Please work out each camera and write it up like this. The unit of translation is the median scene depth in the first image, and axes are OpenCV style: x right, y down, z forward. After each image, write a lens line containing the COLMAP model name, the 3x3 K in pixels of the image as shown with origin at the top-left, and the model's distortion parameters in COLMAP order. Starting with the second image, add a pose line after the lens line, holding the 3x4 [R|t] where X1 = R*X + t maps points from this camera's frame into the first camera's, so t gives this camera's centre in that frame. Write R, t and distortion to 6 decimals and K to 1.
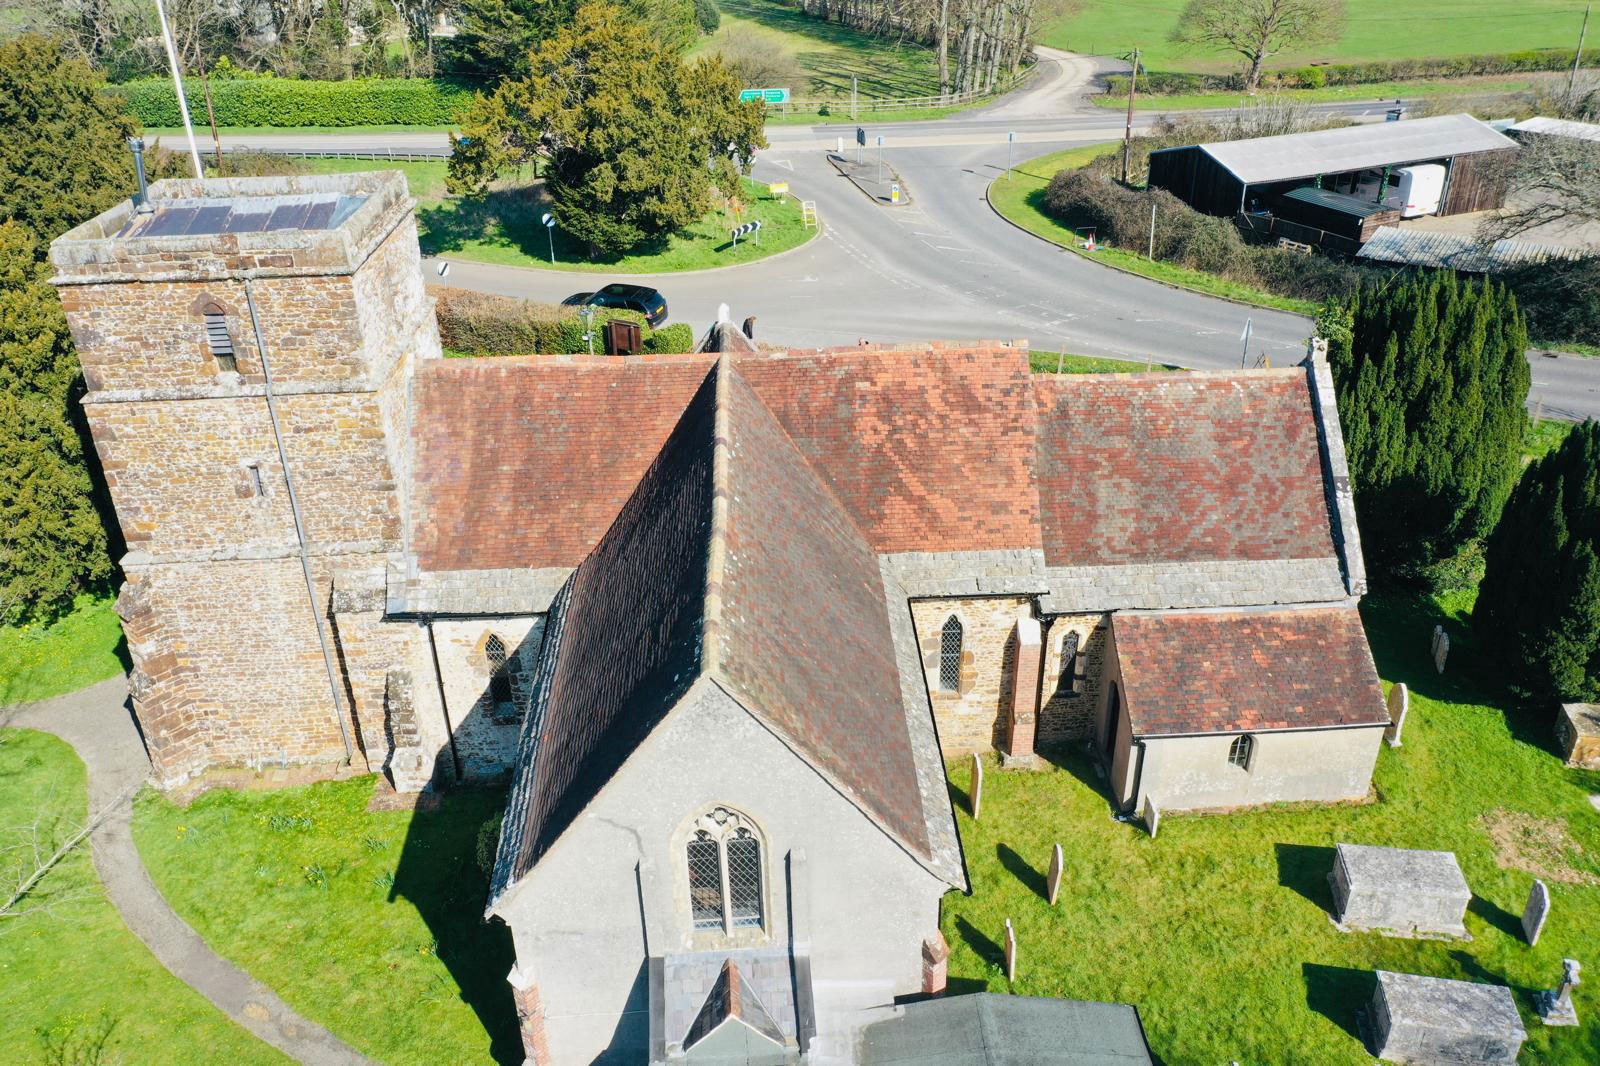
lens RADIAL K [[1275.6, 0, 812.0], [0, 1275.6, 532.5], [0, 0, 1]] dist [-0.004210, 0.008011]
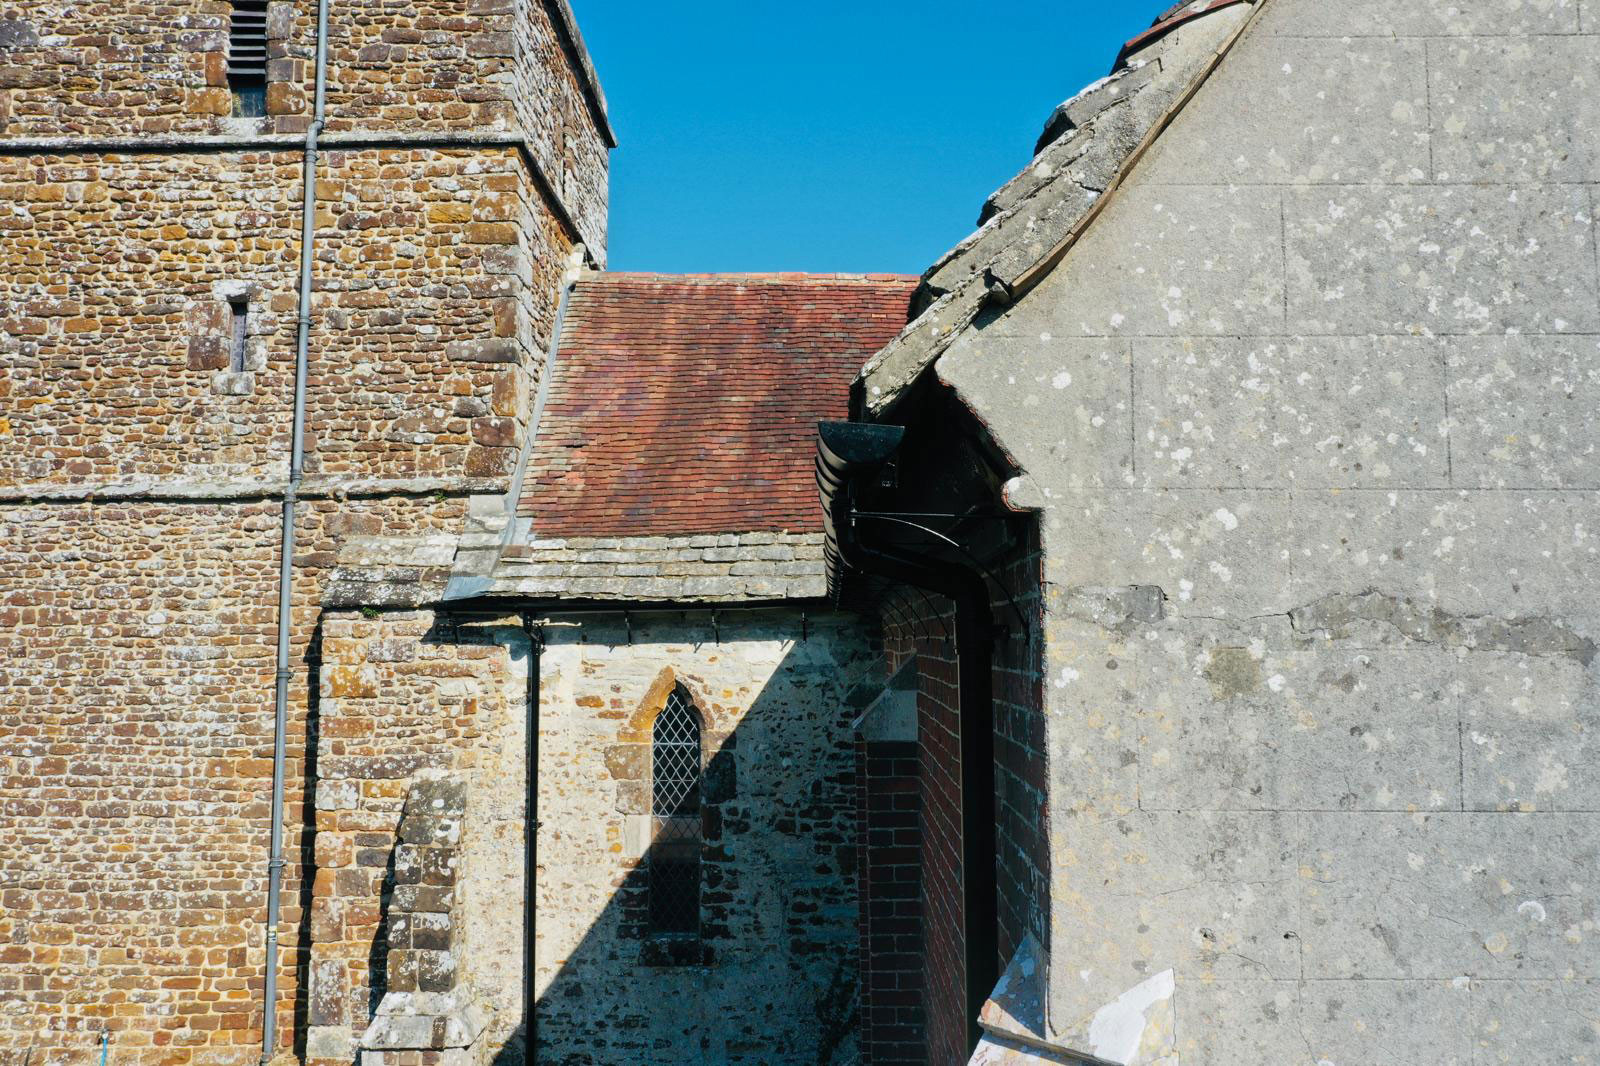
lens RADIAL K [[1275.6, 0, 796.5], [0, 1275.6, 538.3], [0, 0, 1]] dist [-0.004210, 0.008011]
pose [[0.996505, 0.000297, -0.083531, -0.179634], [-0.047834, 0.821831, -0.567720, 0.275697], [0.068480, 0.569731, 0.818973, 0.642558]]
